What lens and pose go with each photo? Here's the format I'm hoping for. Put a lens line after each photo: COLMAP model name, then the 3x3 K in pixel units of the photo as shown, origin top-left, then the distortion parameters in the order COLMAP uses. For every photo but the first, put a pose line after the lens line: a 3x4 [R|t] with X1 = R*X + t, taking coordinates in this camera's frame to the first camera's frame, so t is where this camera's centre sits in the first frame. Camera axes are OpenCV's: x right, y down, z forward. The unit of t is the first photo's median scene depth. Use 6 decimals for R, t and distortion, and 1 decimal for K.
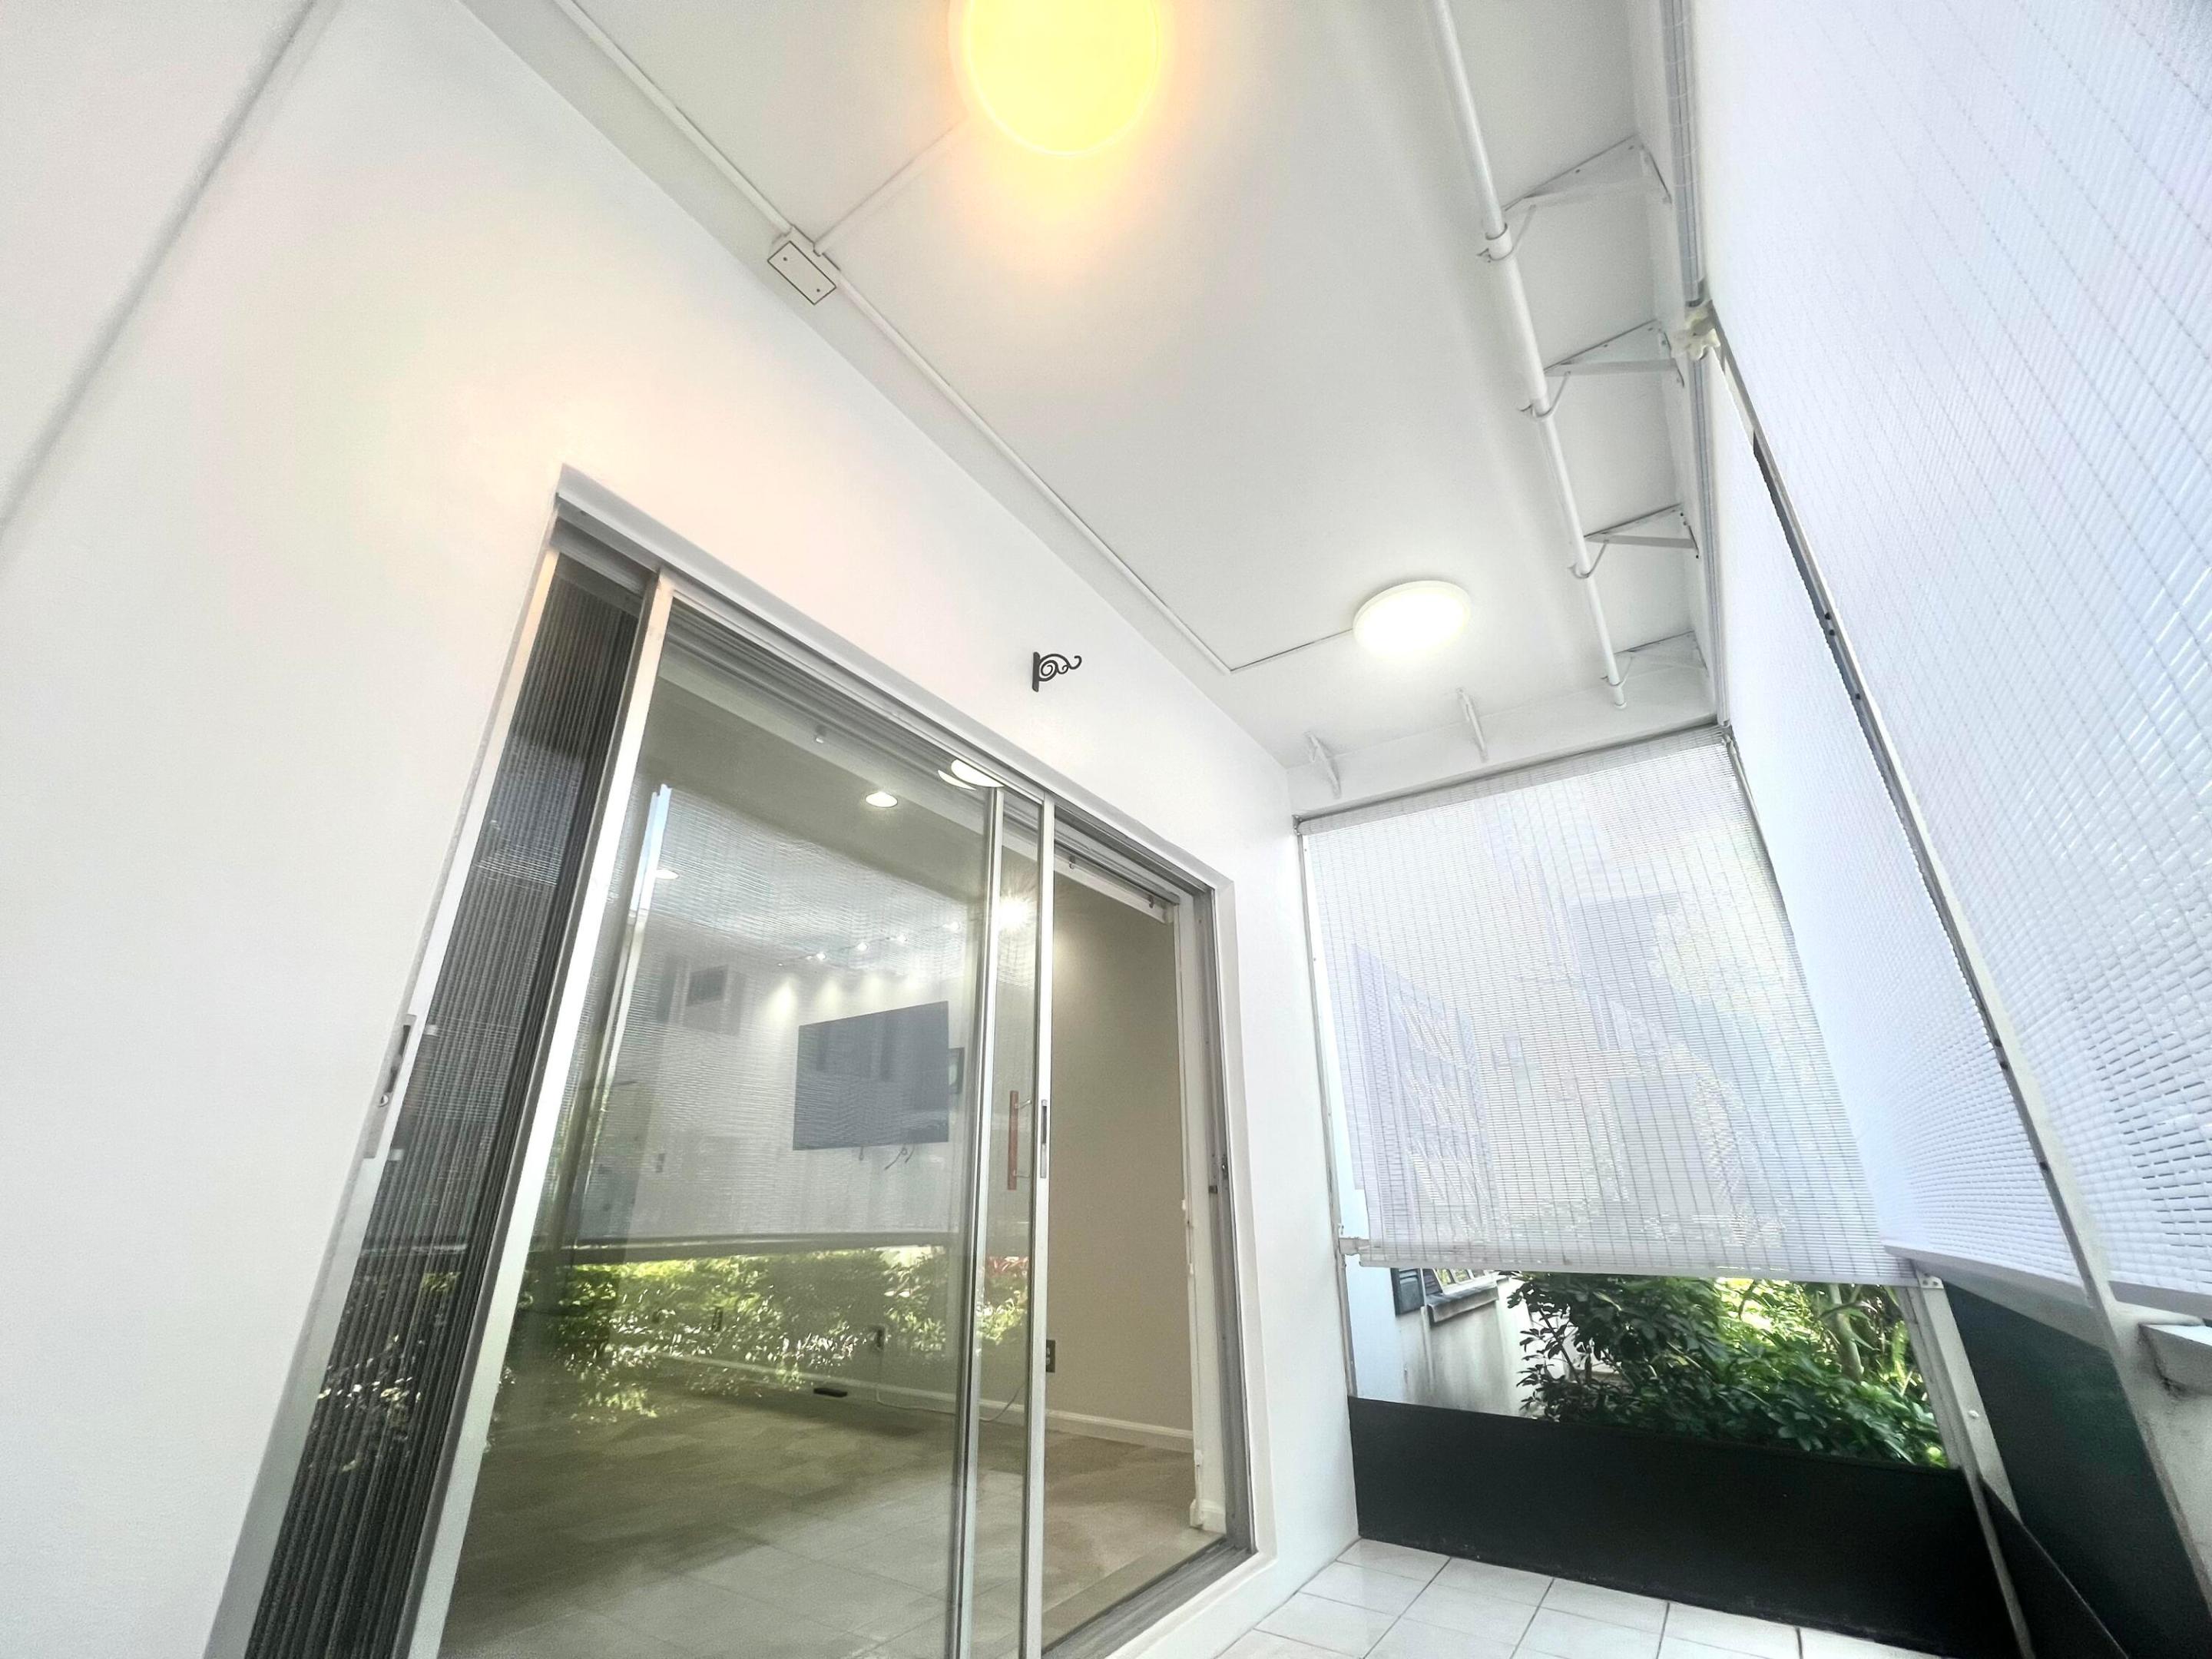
lens RADIAL K [[876.7, 0, 1102.6], [0, 876.7, 827.7], [0, 0, 1]] dist [0.012490, -0.000003]
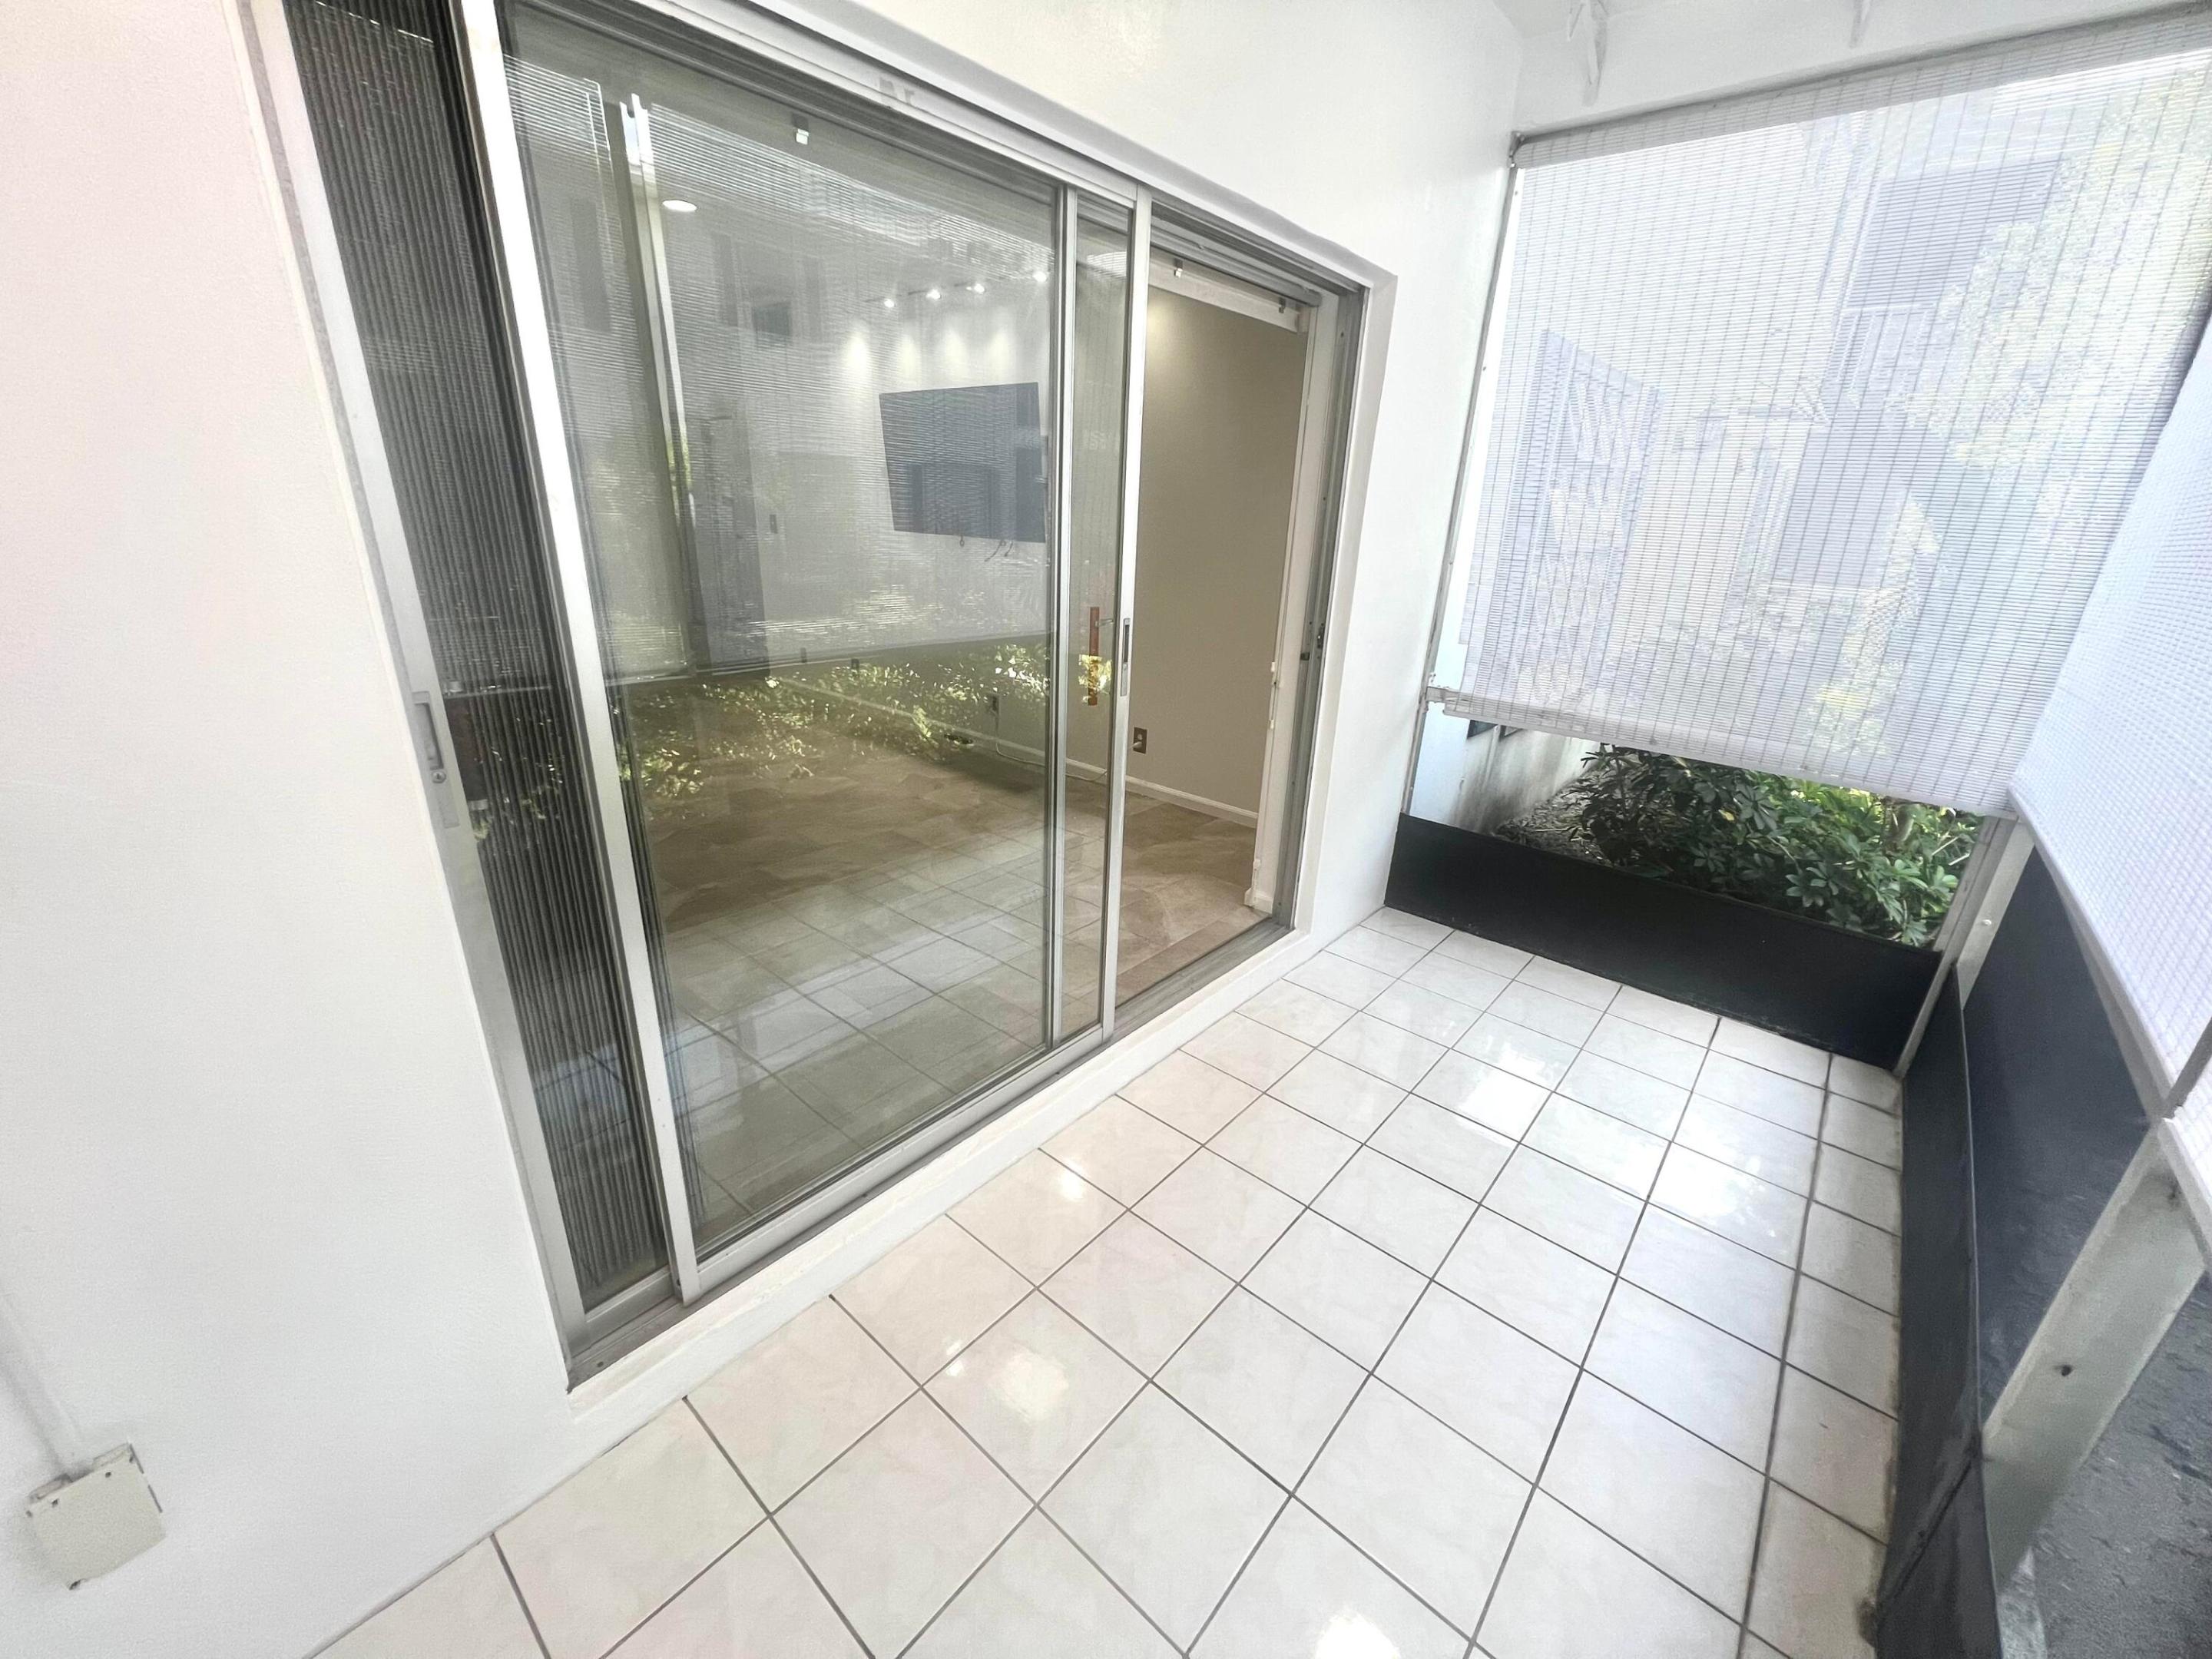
lens RADIAL K [[885.4, 0, 1099.3], [0, 885.4, 807.8], [0, 0, 1]] dist [-0.001390, -0.000433]
pose [[0.991730, 0.077909, -0.101989, 0.012135], [0.011965, 0.735083, 0.677872, -0.135226], [0.127783, -0.673486, 0.728072, 0.138669]]
